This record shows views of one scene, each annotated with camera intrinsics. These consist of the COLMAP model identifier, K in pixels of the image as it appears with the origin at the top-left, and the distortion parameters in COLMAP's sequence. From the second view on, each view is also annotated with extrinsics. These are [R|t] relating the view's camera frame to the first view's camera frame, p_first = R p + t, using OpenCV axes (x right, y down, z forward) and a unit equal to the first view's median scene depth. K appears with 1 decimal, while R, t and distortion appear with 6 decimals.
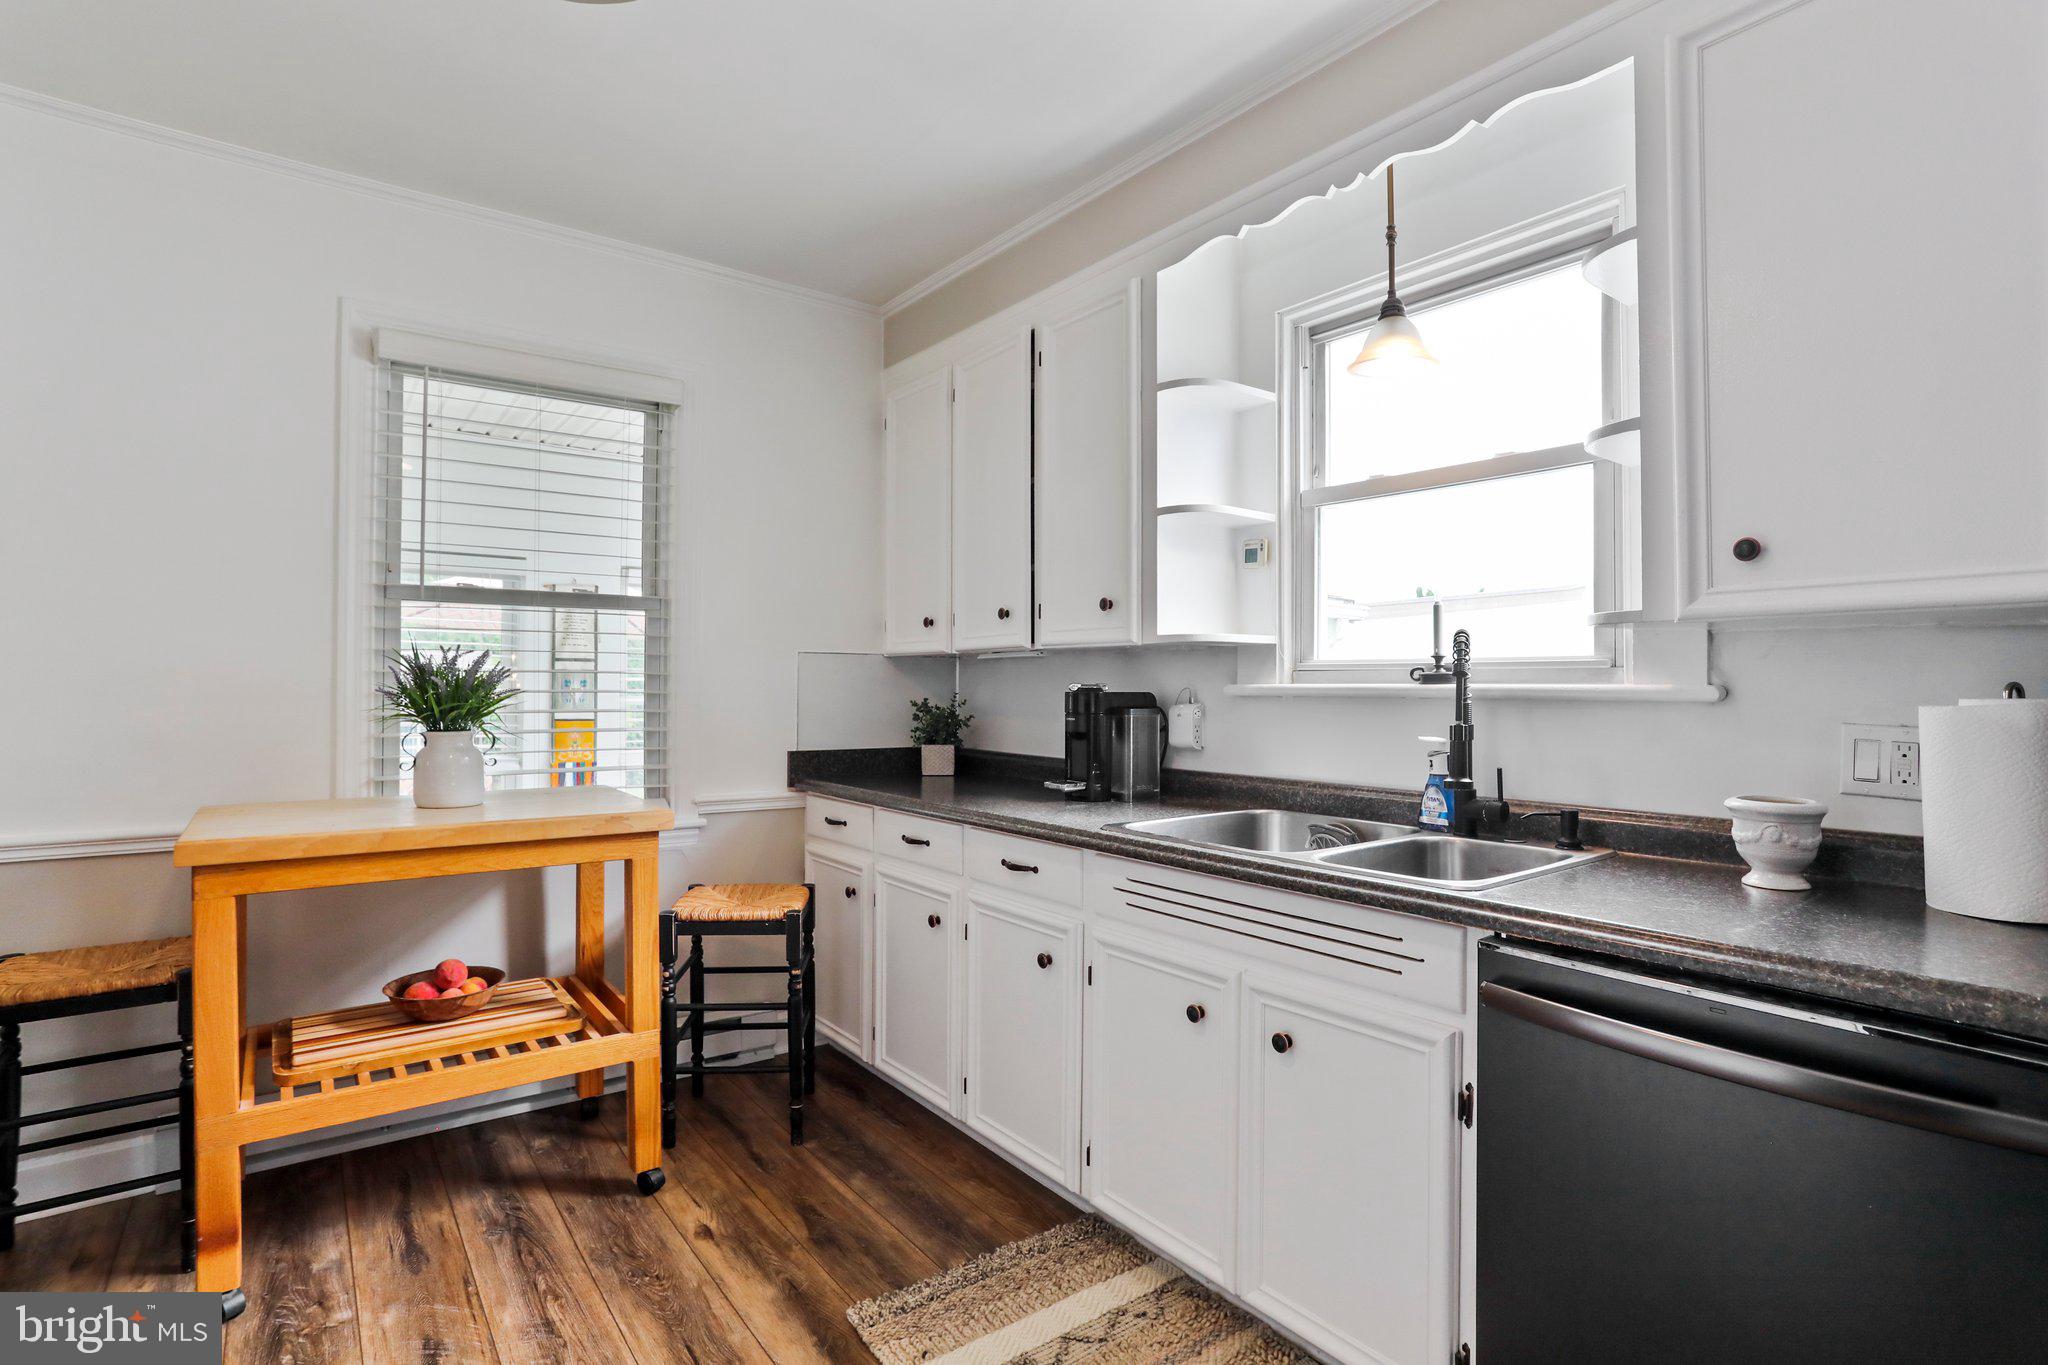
lens RADIAL K [[984.4, 0, 1030.2], [0, 984.4, 691.1], [0, 0, 1]] dist [-0.033889, 0.010407]
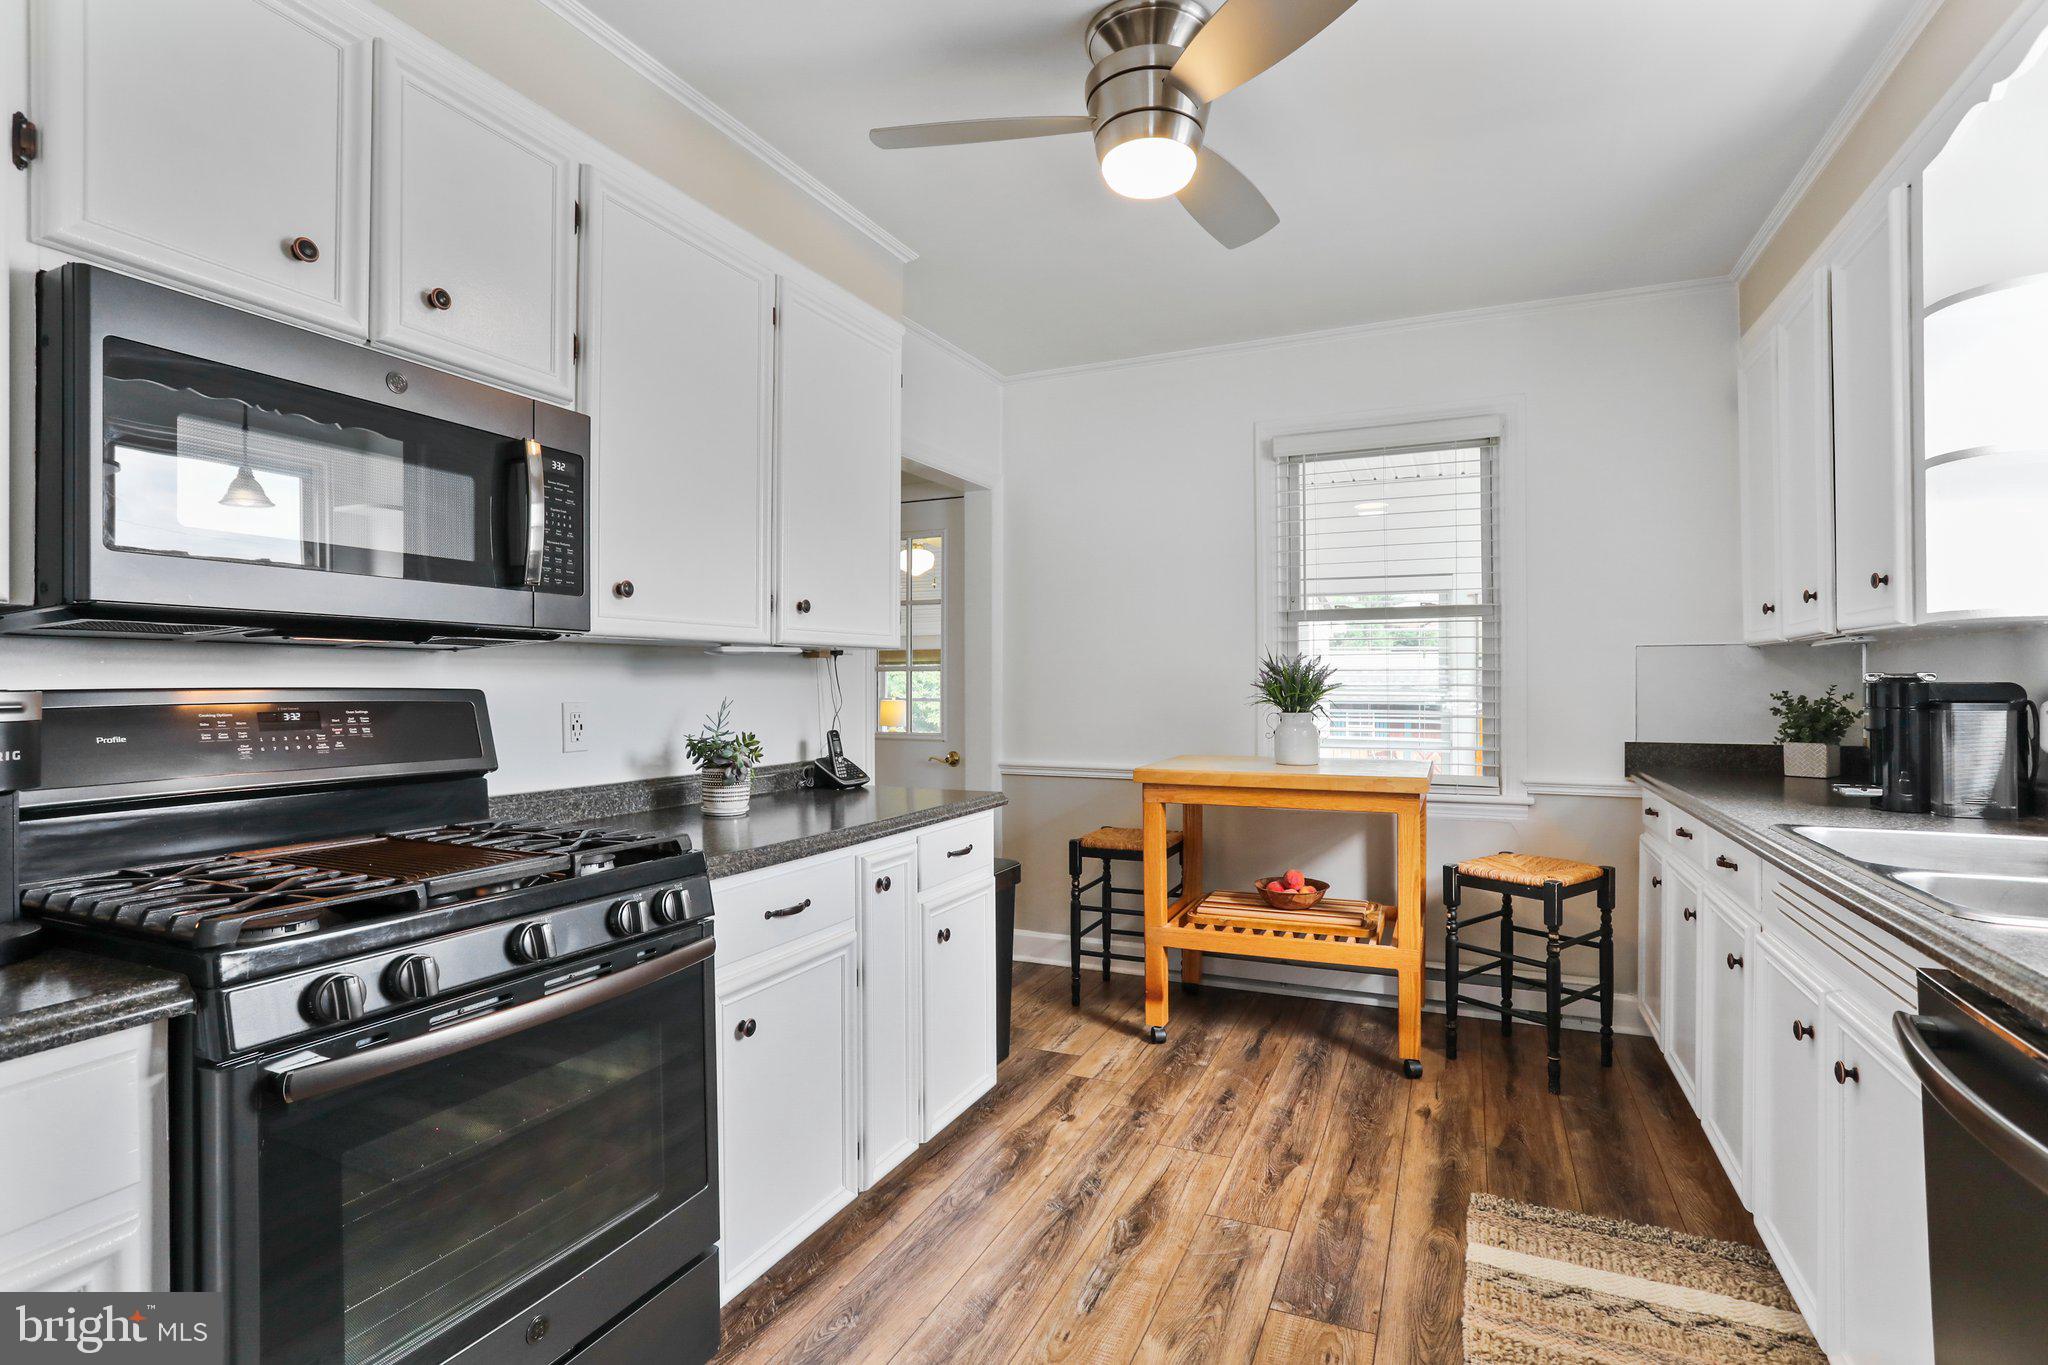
lens RADIAL K [[984.4, 0, 1024.7], [0, 984.4, 679.3], [0, 0, 1]] dist [-0.033889, 0.010407]
pose [[0.480175, -0.008942, -0.877127, 0.499836], [0.004265, 0.999960, -0.007859, 0.001400], [0.877162, 0.000033, 0.480194, -0.059897]]
